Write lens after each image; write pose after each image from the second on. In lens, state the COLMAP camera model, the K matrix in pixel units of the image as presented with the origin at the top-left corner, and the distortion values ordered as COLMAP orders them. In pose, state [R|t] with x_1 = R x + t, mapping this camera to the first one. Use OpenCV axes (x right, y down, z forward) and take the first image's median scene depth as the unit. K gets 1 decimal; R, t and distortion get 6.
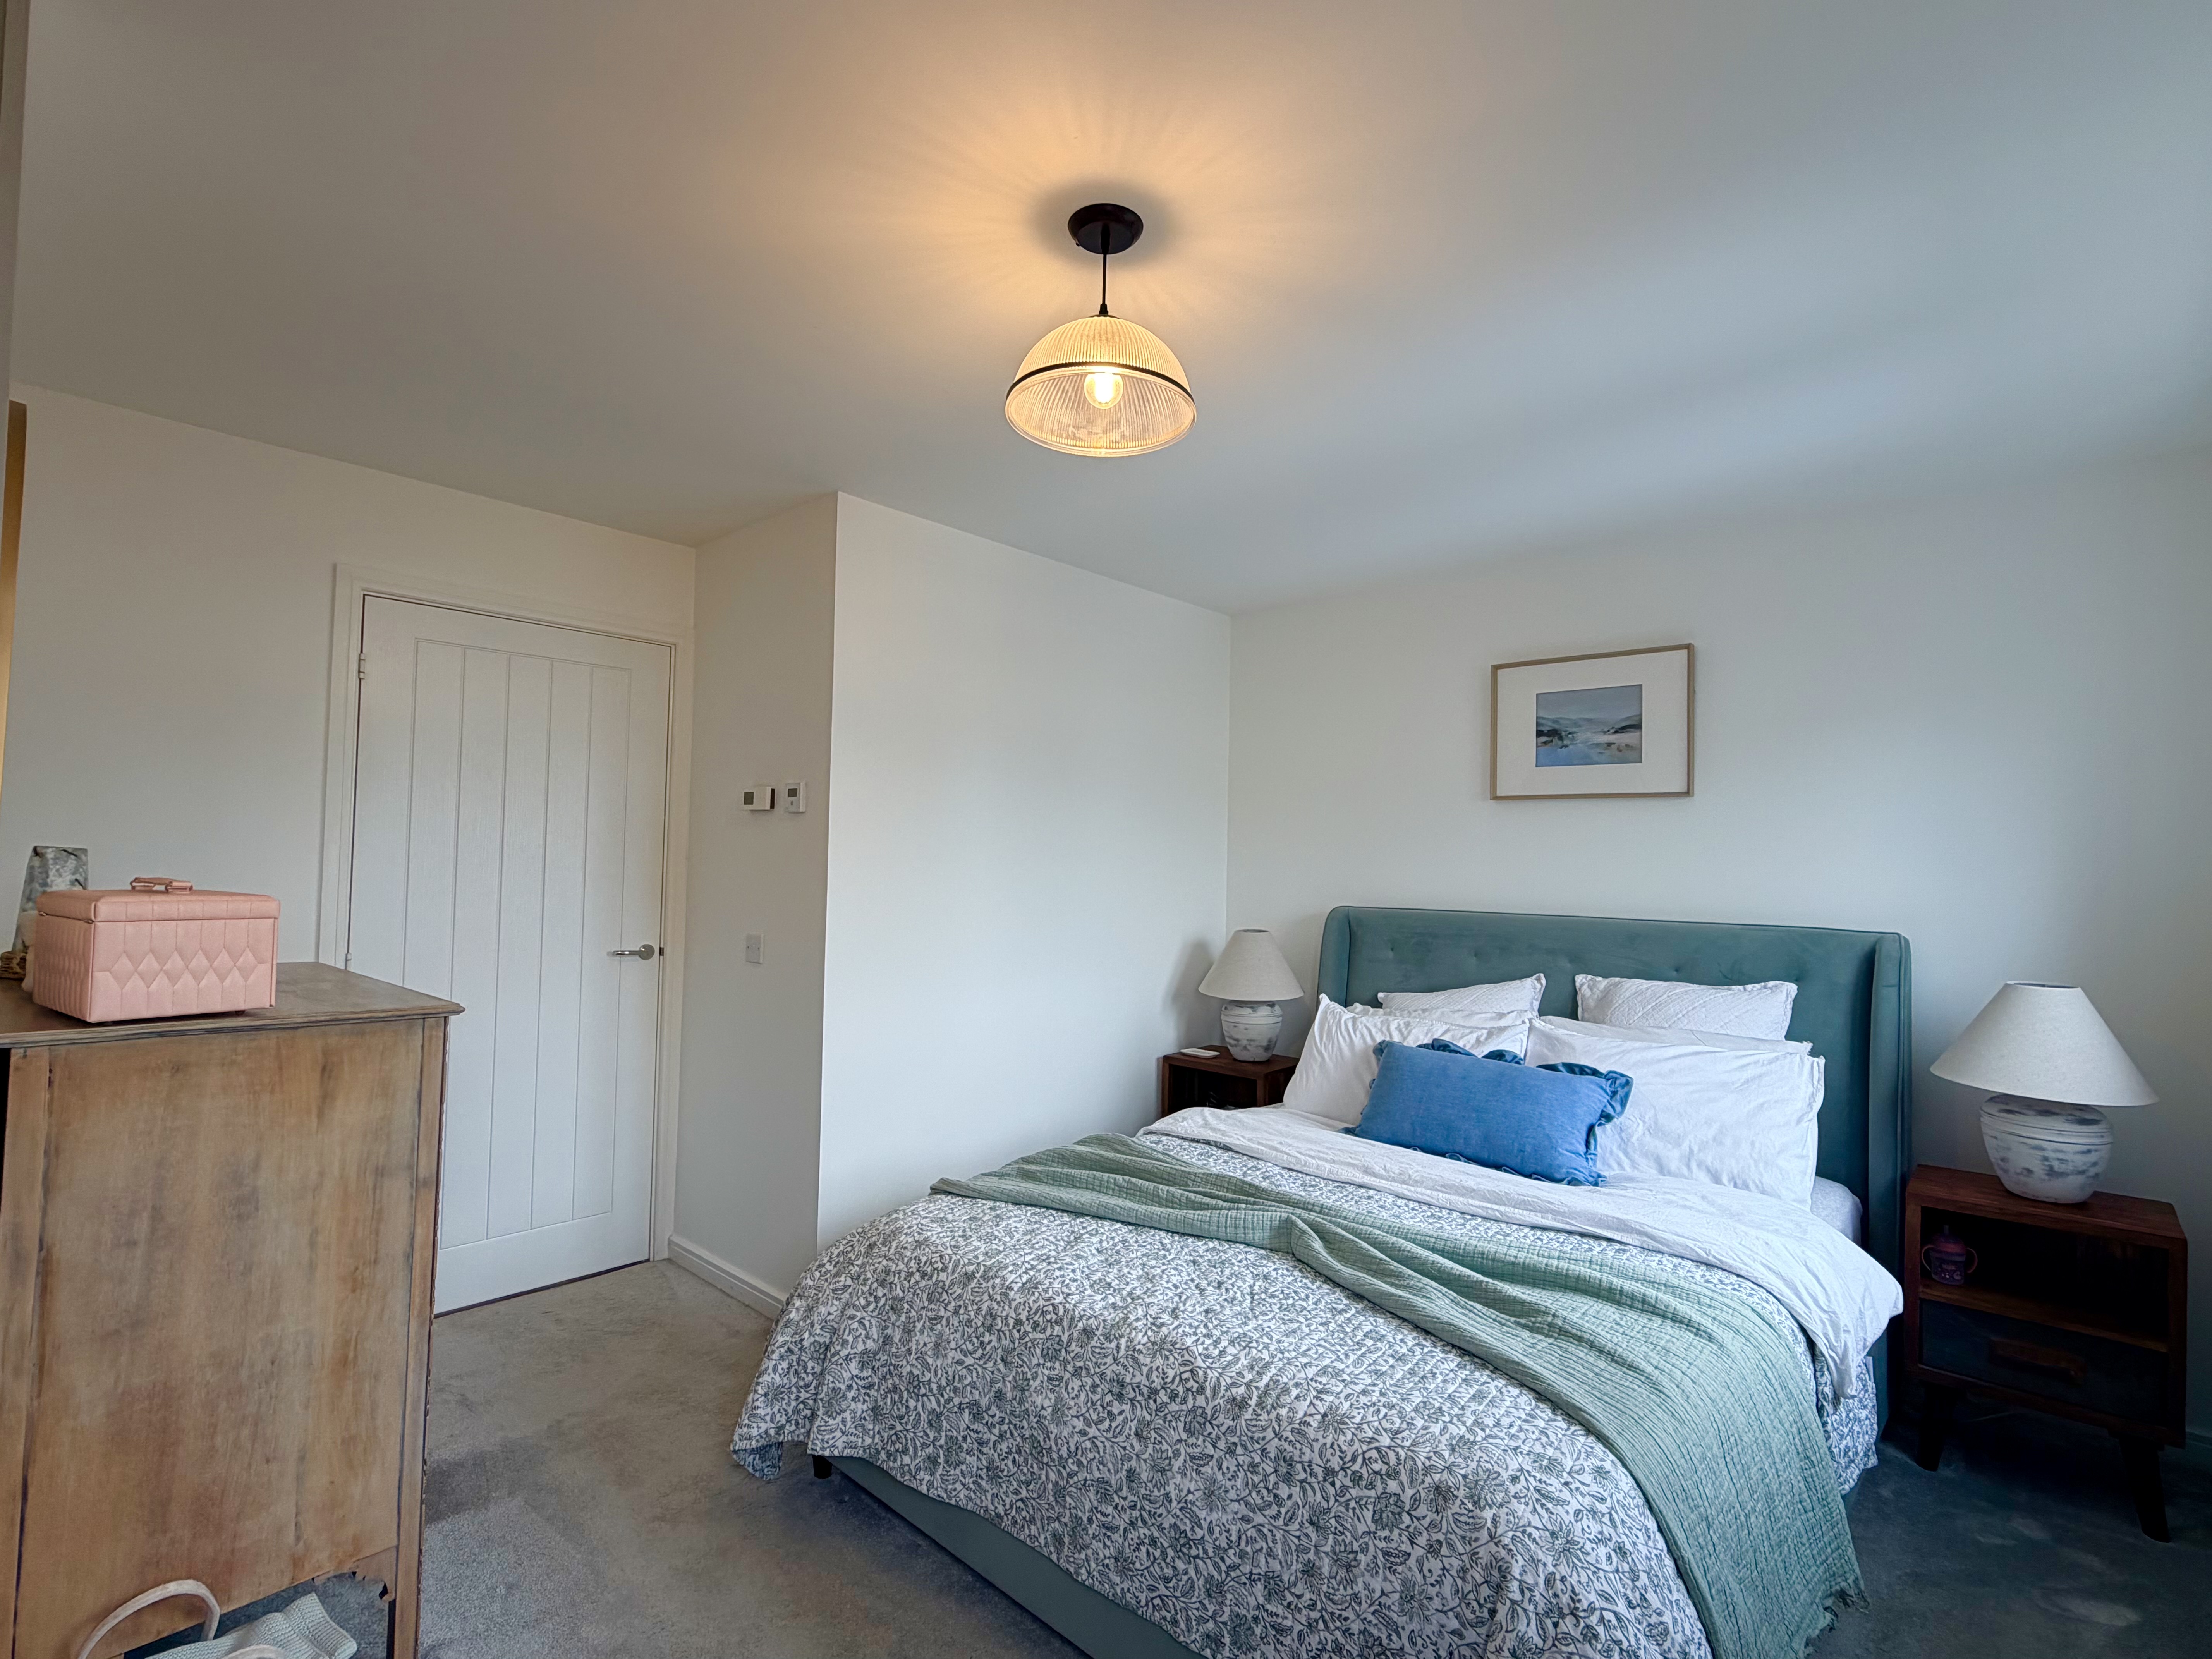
lens RADIAL K [[1060.0, 0, 1106.0], [0, 1060.0, 829.5], [0, 0, 1]] dist [-0.000334, -0.000095]
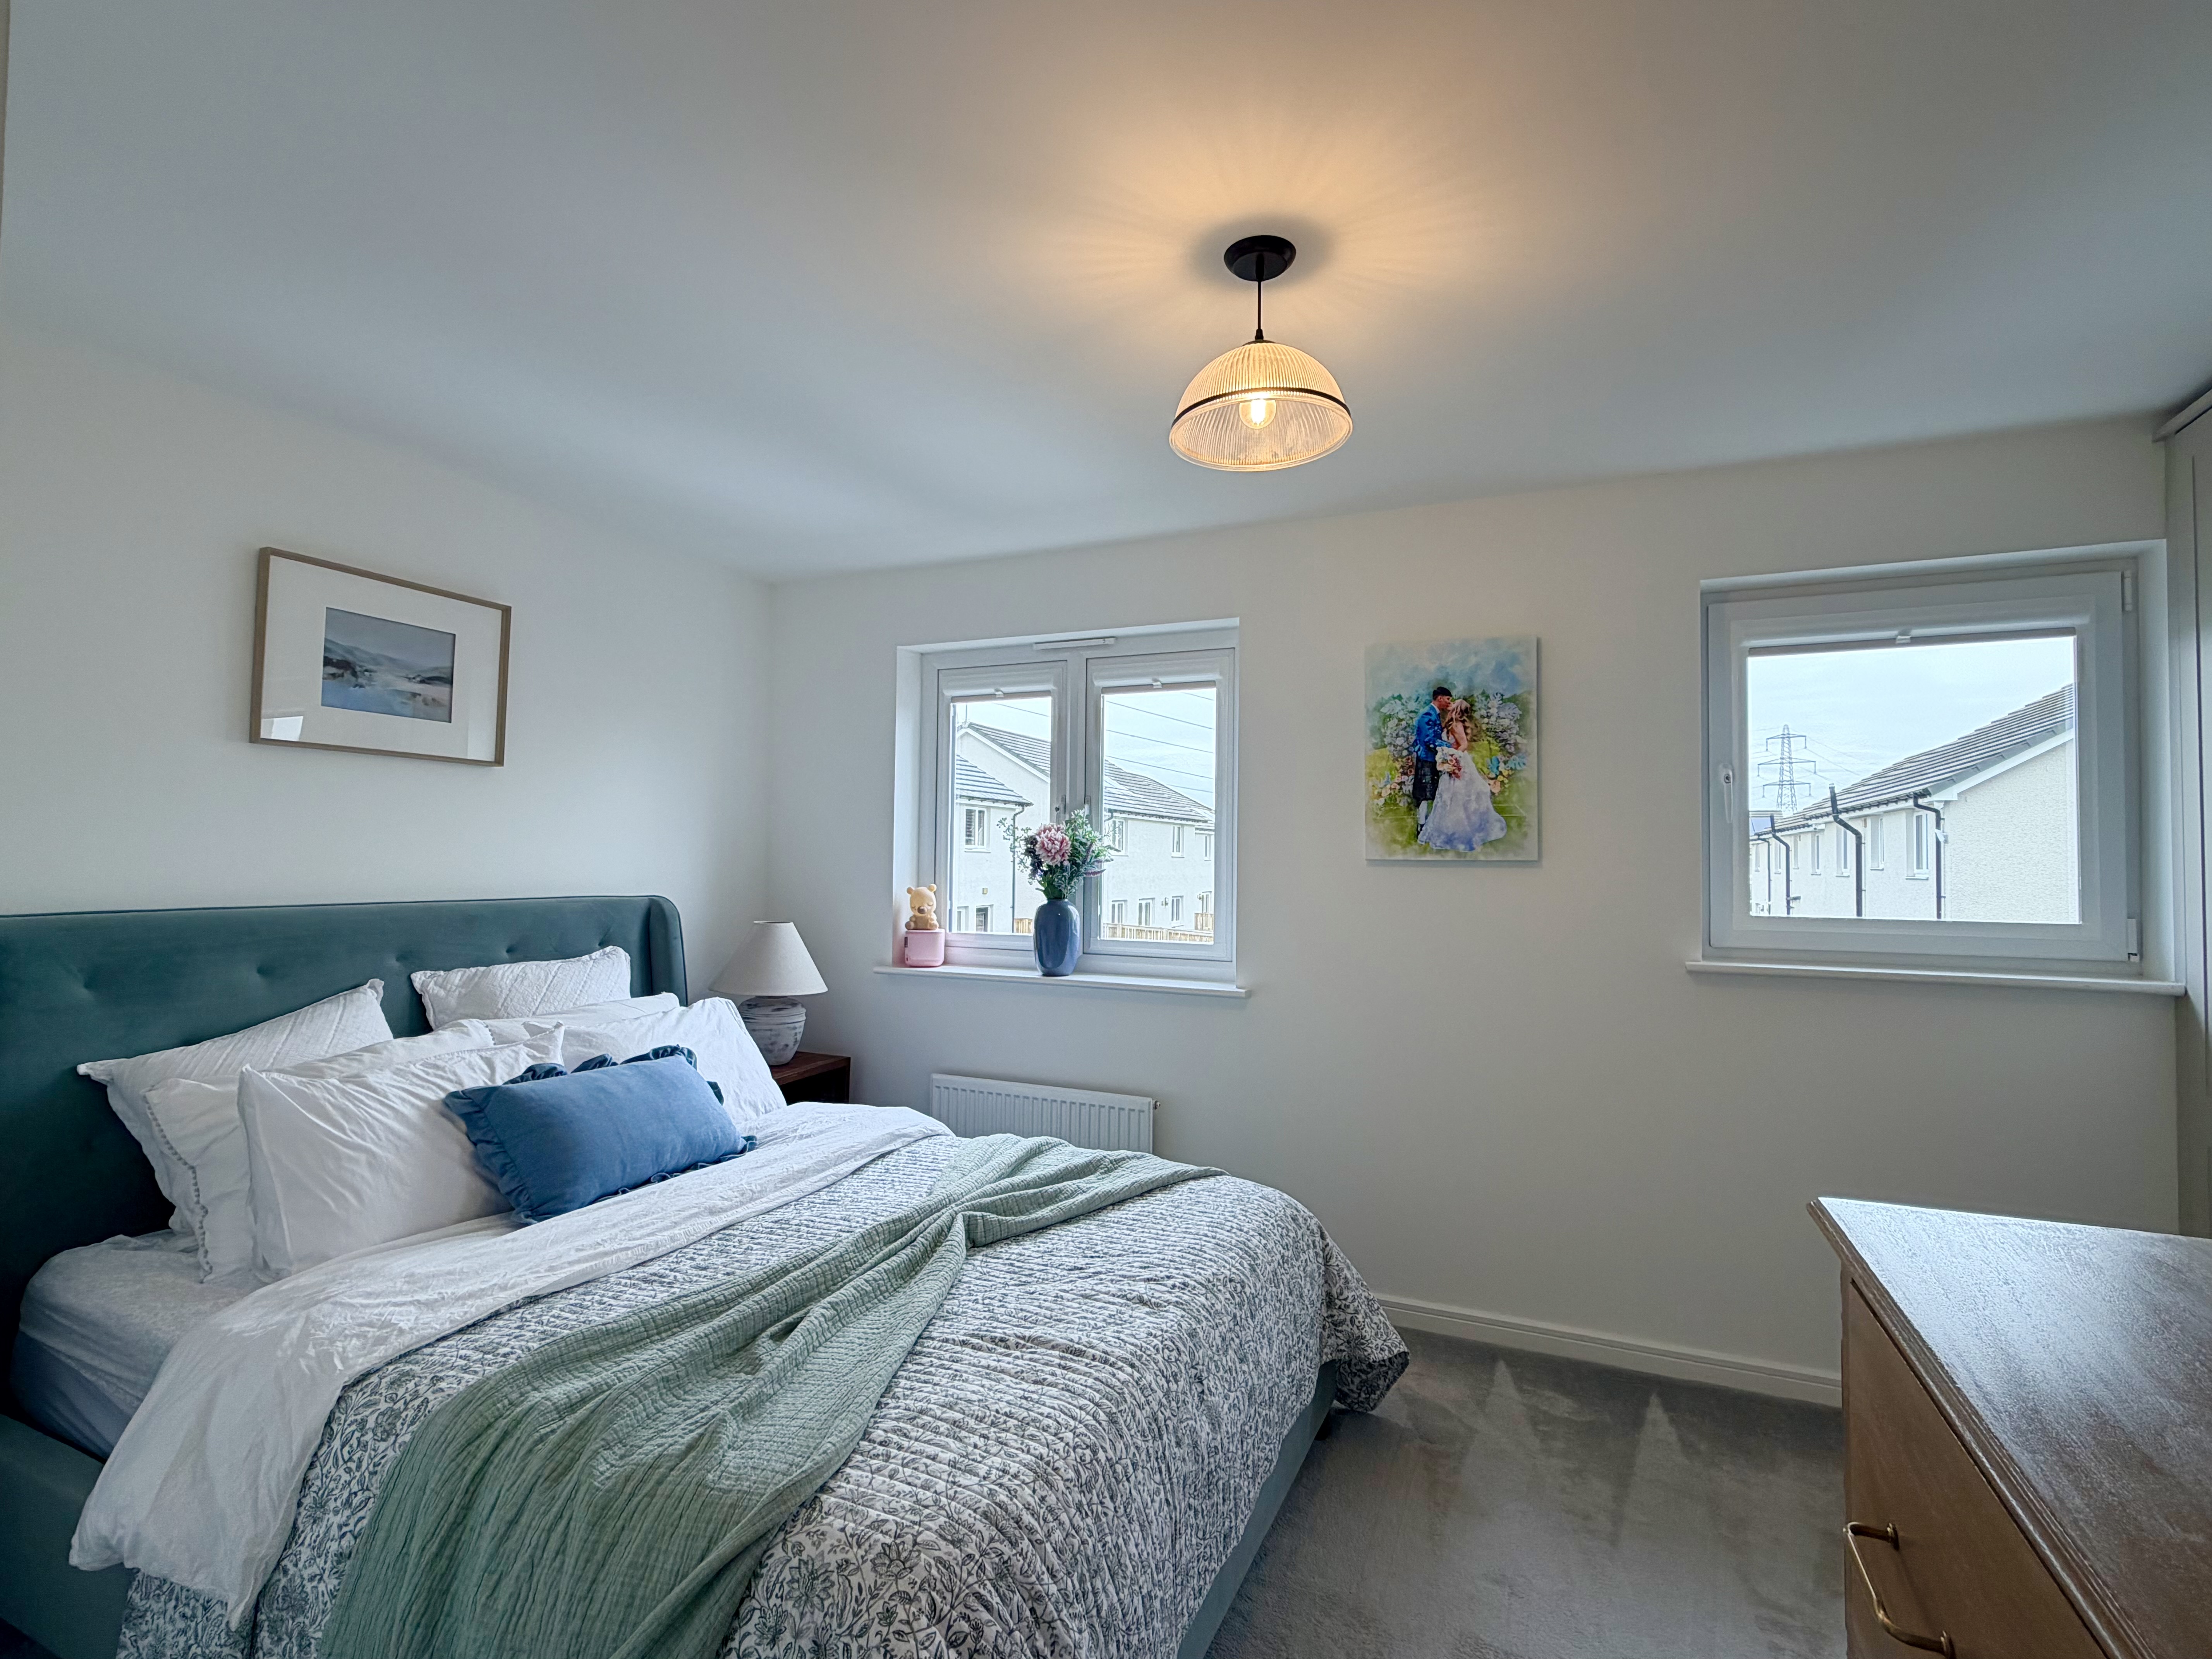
lens RADIAL K [[1061.3, 0, 1098.8], [0, 1061.3, 826.5], [0, 0, 1]] dist [-0.002409, -0.000454]
pose [[-0.308569, 0.003872, 0.951194, -0.560502], [-0.048979, 0.998600, -0.019954, 0.016170], [-0.949940, -0.052746, -0.307948, 0.848836]]
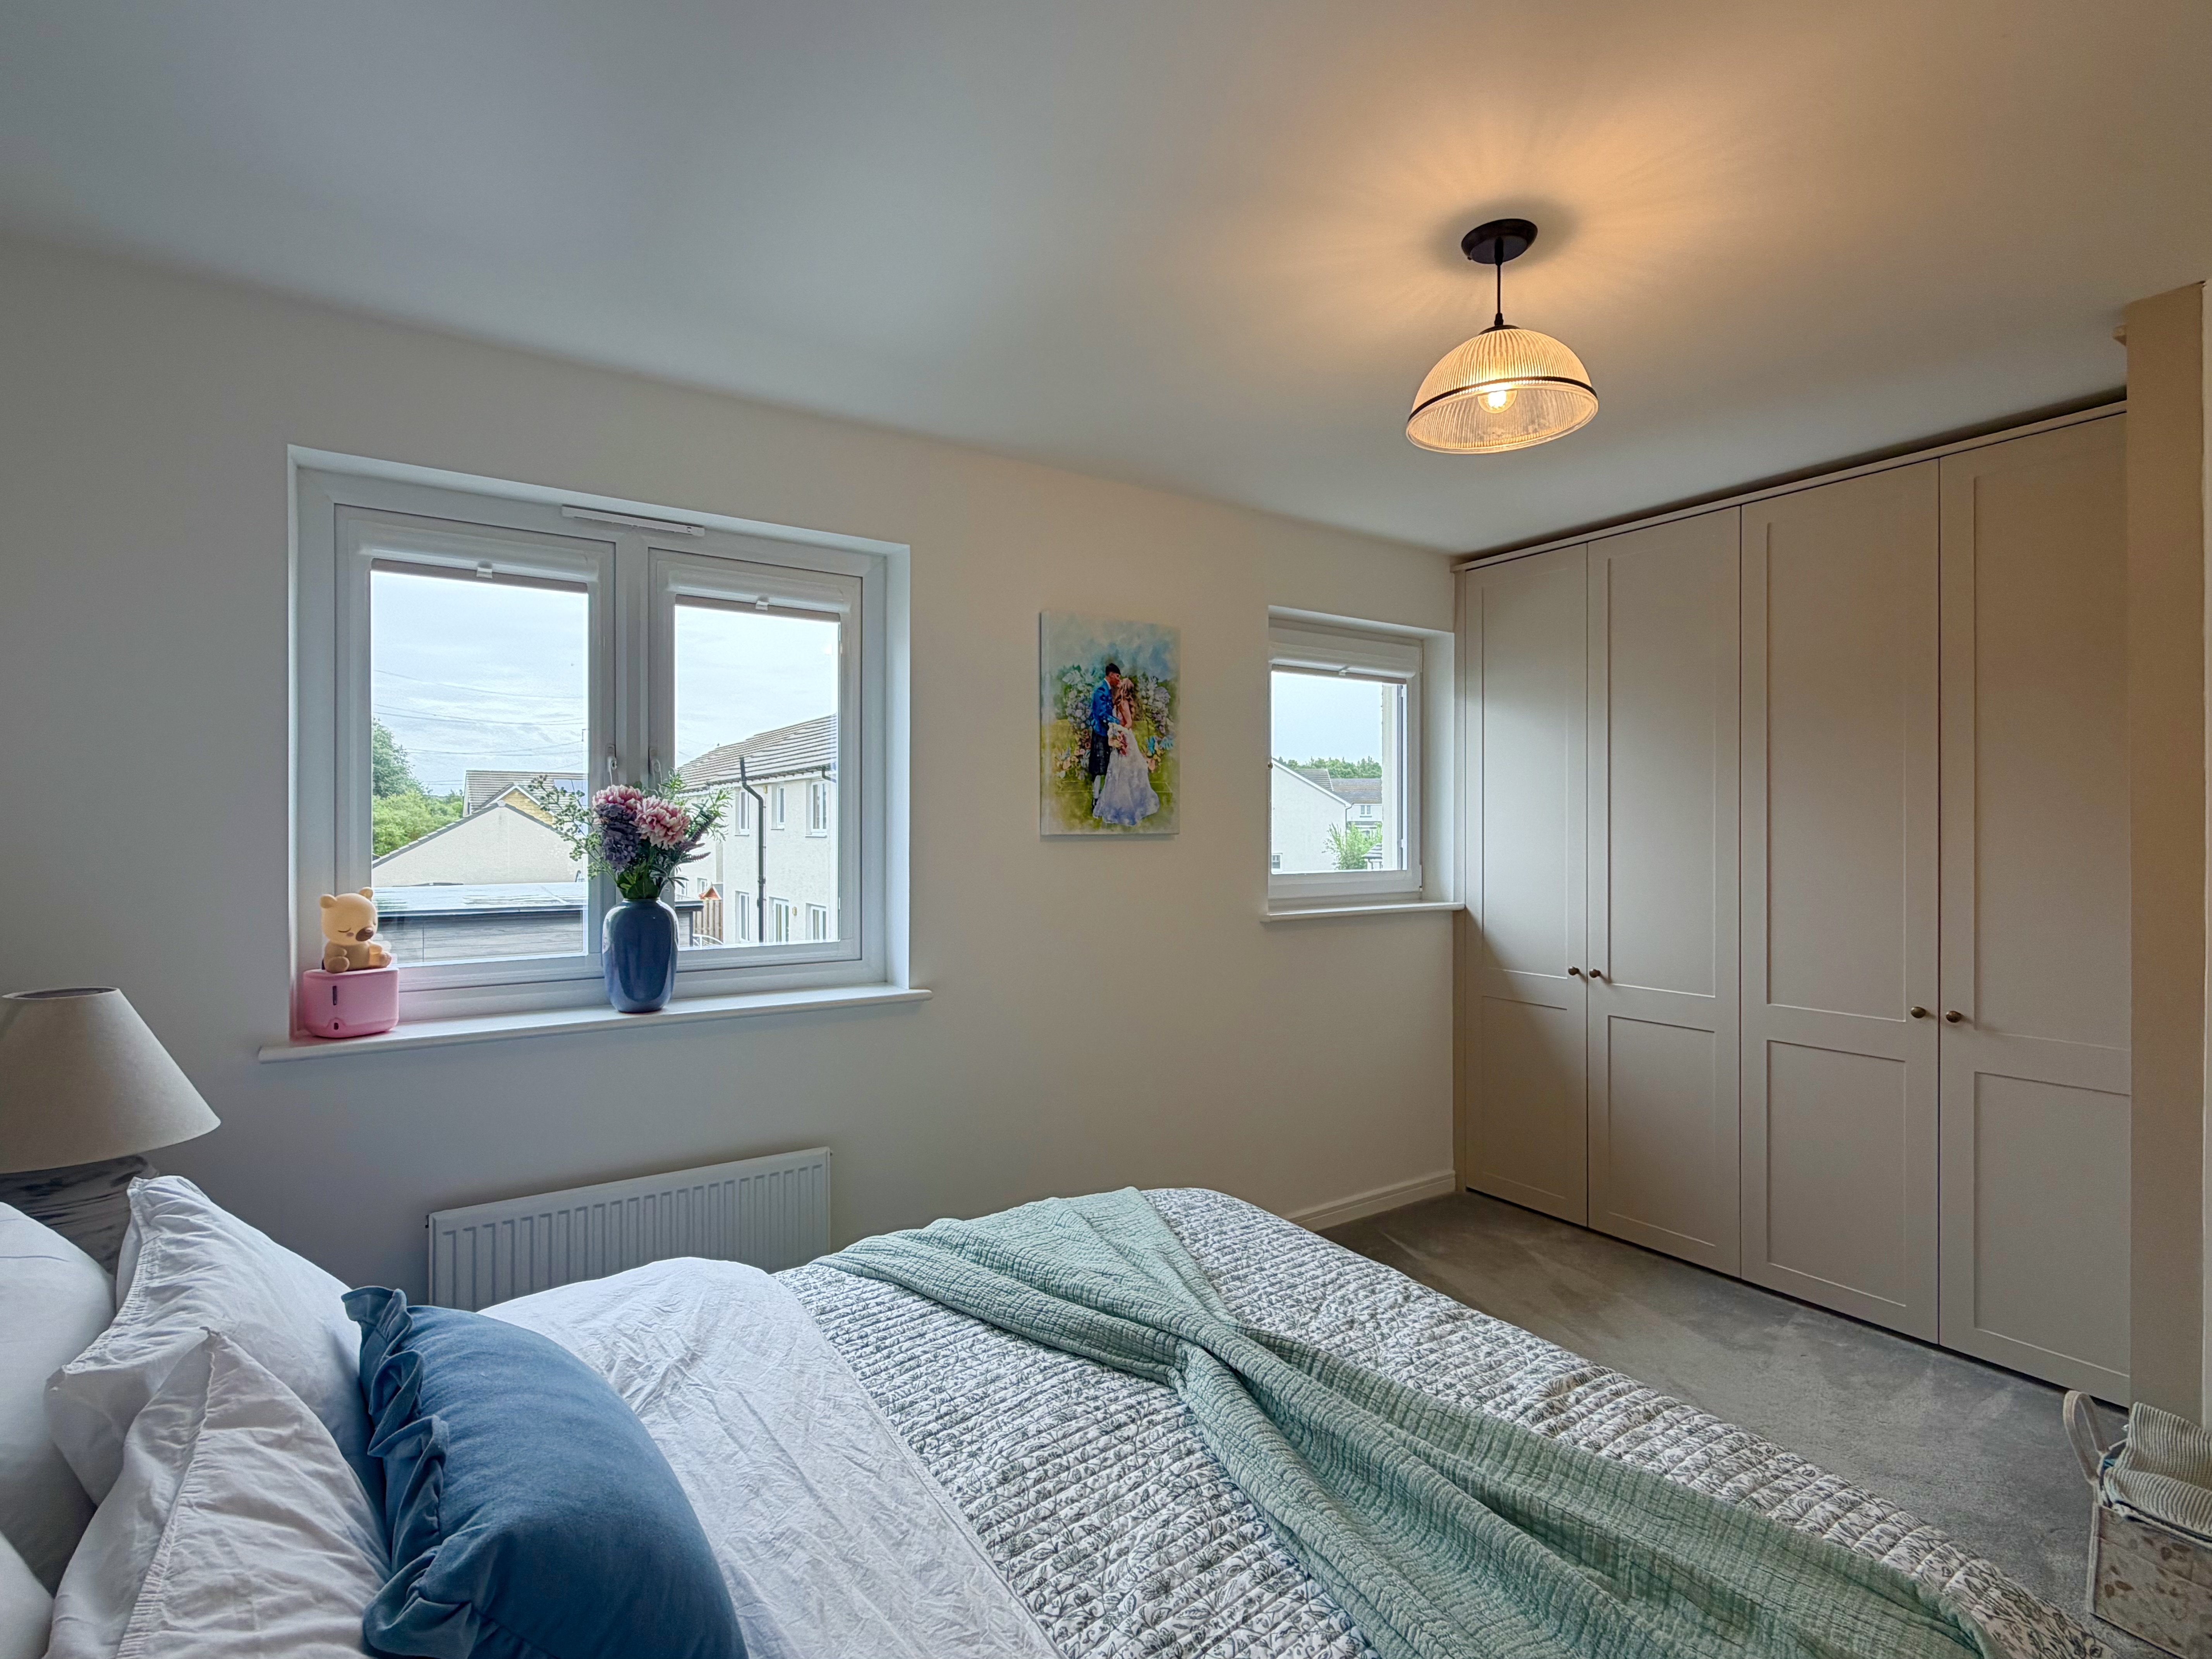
lens RADIAL K [[1060.0, 0, 1106.0], [0, 1060.0, 829.5], [0, 0, 1]] dist [-0.000334, -0.000095]
pose [[-0.970741, -0.024199, 0.238908, 0.082218], [-0.030791, 0.999240, -0.023897, 0.032757], [-0.238148, -0.030554, -0.970748, 1.240164]]
